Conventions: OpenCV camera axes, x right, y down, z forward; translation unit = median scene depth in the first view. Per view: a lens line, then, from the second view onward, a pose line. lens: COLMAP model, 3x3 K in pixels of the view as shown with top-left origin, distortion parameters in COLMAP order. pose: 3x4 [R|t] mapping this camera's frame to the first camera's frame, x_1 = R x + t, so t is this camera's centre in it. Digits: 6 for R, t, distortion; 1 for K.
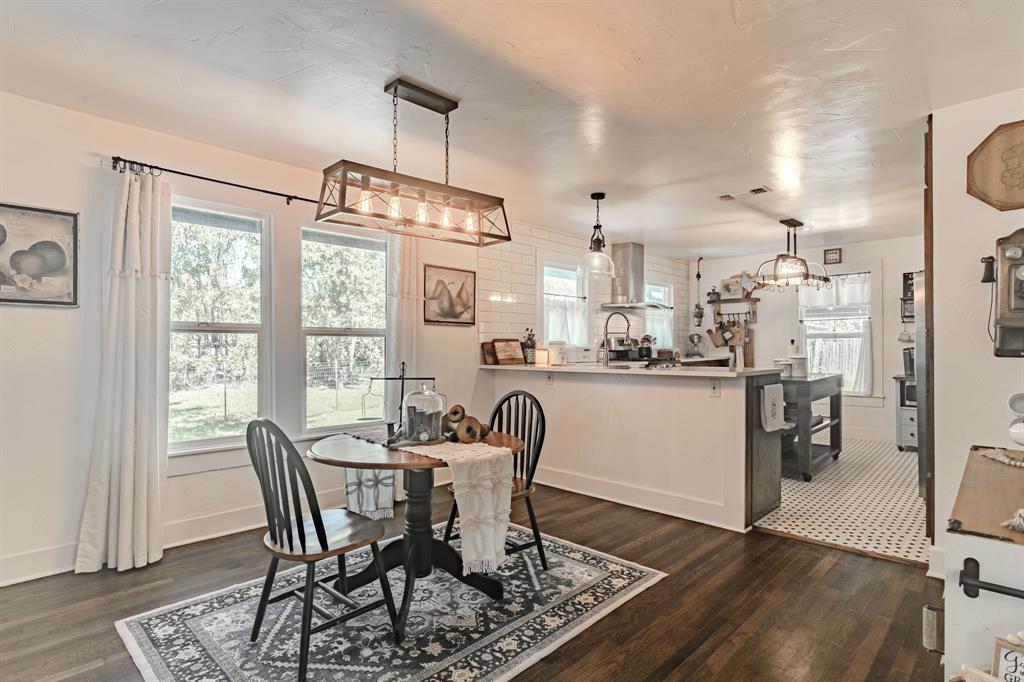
lens RADIAL K [[522.4, 0, 512.8], [0, 522.4, 344.3], [0, 0, 1]] dist [-0.002824, 0.001258]
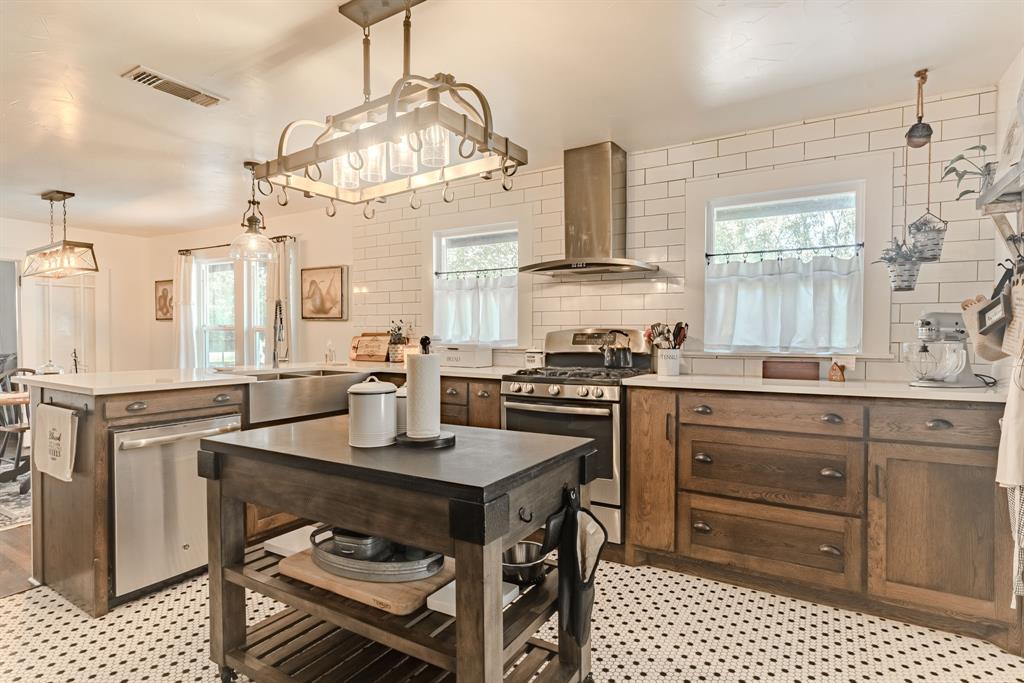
lens RADIAL K [[522.4, 0, 512.8], [0, 522.4, 344.8], [0, 0, 1]] dist [-0.002824, 0.001258]
pose [[0.220950, 0.023995, -0.974990, 0.732572], [-0.000941, 0.999702, 0.024390, -0.009962], [0.975285, -0.004471, 0.220907, 0.824305]]
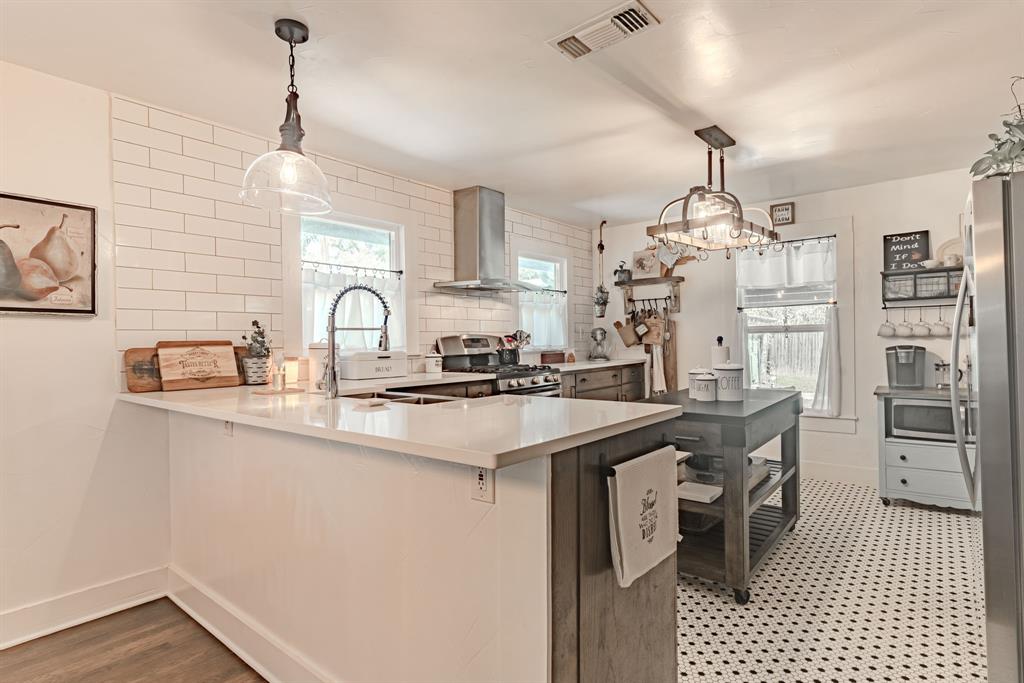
lens RADIAL K [[525.1, 0, 507.8], [0, 525.1, 342.1], [0, 0, 1]] dist [0.000286, 0.000681]
pose [[0.997478, -0.010932, 0.070123, 0.213882], [0.010569, 0.999929, 0.005546, -0.007277], [-0.070178, -0.004791, 0.997523, 0.354990]]
